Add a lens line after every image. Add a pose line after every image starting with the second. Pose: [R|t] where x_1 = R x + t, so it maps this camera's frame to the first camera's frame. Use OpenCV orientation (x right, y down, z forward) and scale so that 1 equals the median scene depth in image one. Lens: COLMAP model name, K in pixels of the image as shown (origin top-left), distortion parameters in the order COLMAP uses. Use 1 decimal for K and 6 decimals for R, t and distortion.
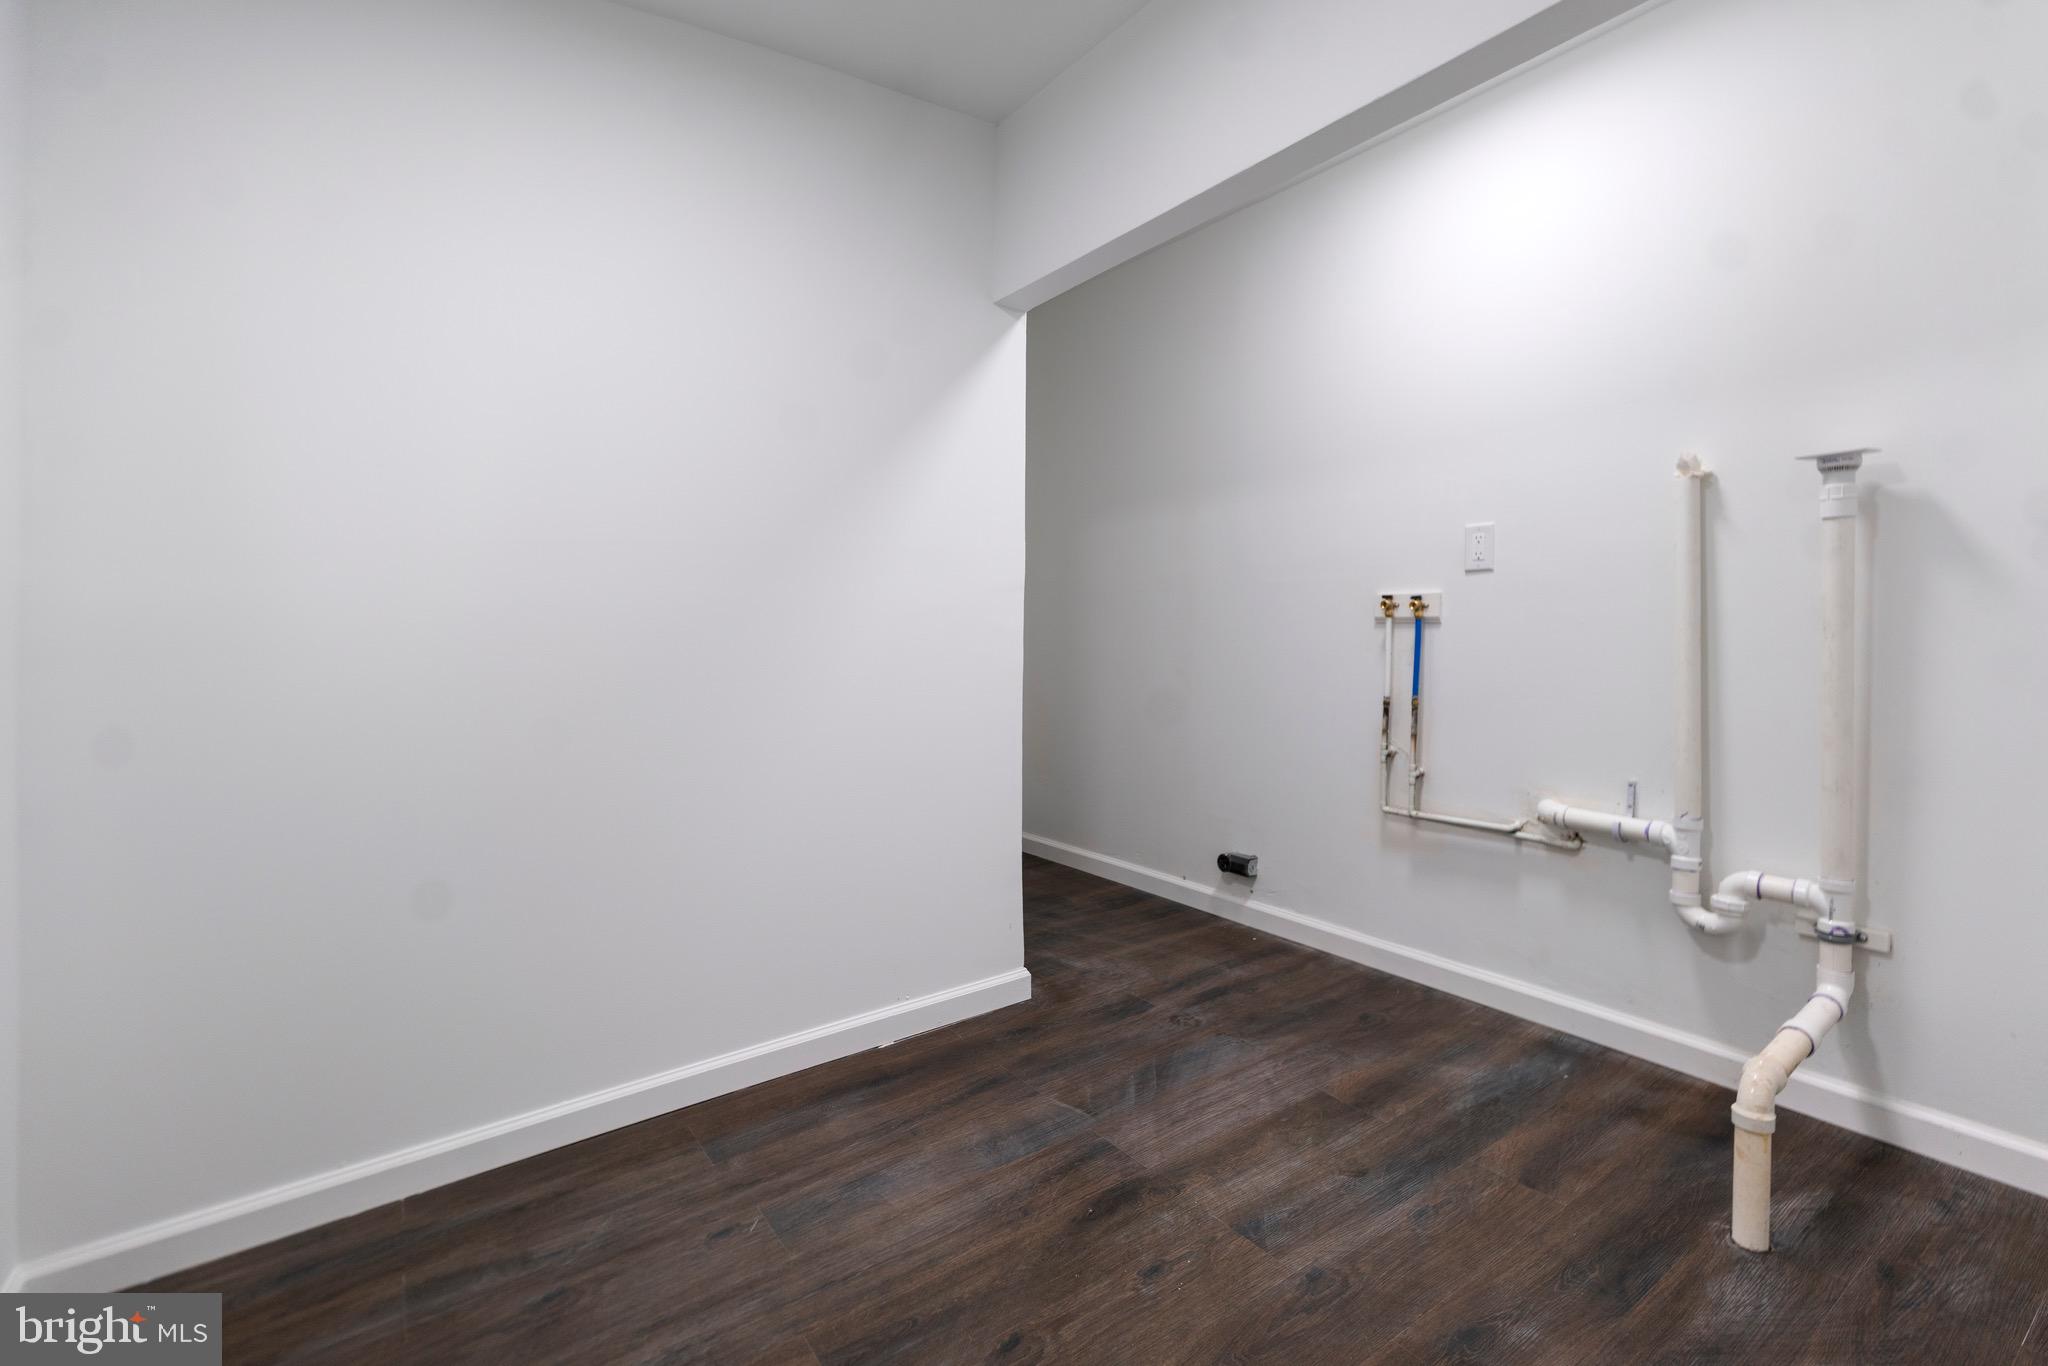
lens RADIAL K [[918.0, 0, 1061.7], [0, 918.0, 677.6], [0, 0, 1]] dist [-0.000138, -0.000035]
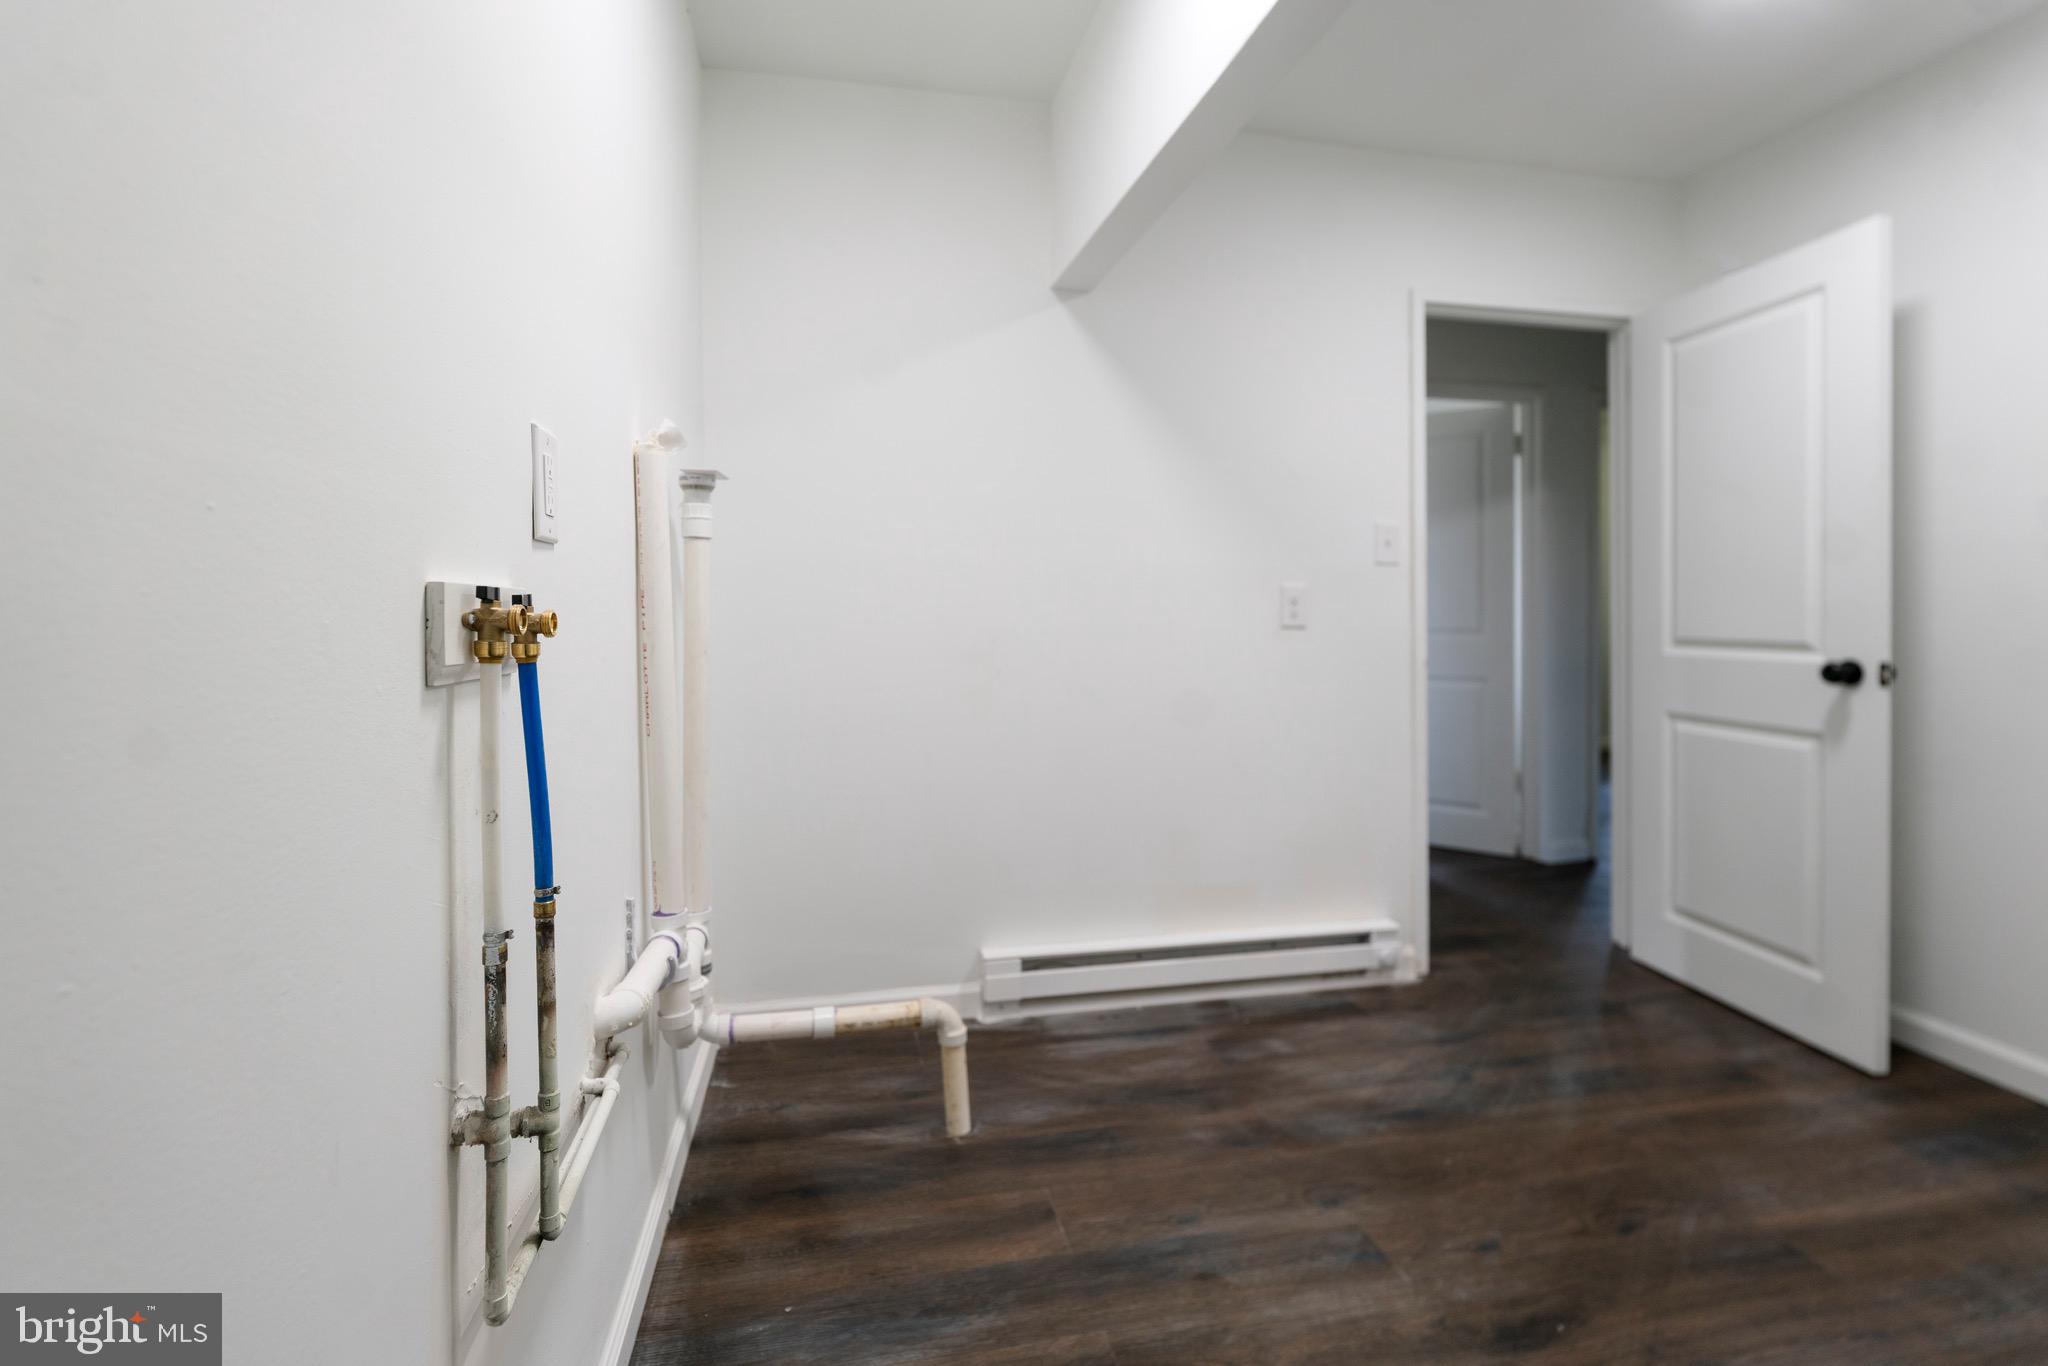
lens RADIAL K [[918.0, 0, 1061.7], [0, 918.0, 677.6], [0, 0, 1]] dist [-0.000138, -0.000035]
pose [[-0.914945, -0.001793, 0.403575, 0.110956], [0.052716, 0.990891, 0.123916, -0.132848], [-0.400122, 0.134651, -0.906516, 1.861459]]
